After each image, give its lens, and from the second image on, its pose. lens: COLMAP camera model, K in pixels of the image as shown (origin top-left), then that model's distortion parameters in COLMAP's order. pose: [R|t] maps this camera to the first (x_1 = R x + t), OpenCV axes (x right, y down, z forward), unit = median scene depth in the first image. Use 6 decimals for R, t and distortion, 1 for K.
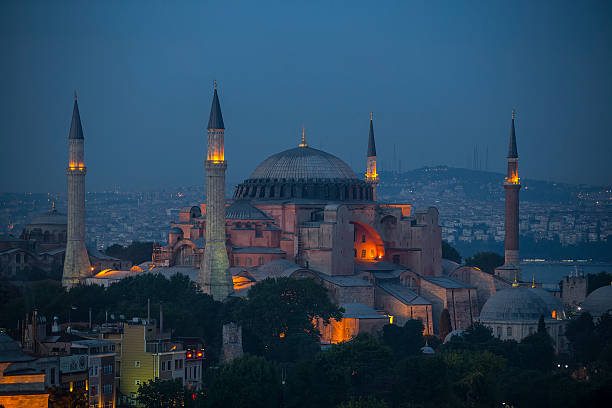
lens RADIAL K [[4527.0, 0, 305.9], [0, 4527.0, 210.7], [0, 0, 1]] dist [2.497735, 0.000000]
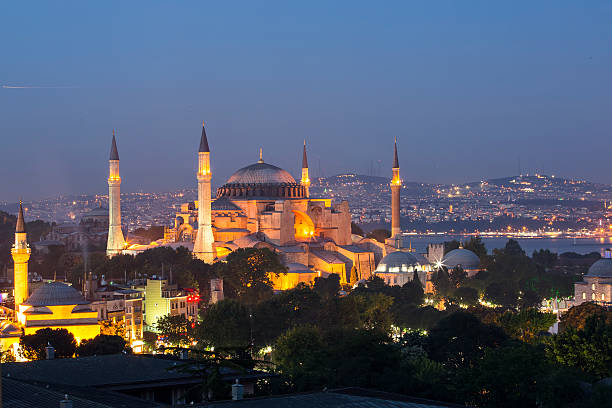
lens RADIAL K [[4034.6, 0, 303.8], [0, 4034.6, 205.8], [0, 0, 1]] dist [1.951925, 0.000000]
pose [[0.999506, -0.016586, 0.026701, -0.022944], [0.016454, 0.999851, 0.005138, -0.006276], [-0.026782, -0.004696, 0.999630, -0.376883]]
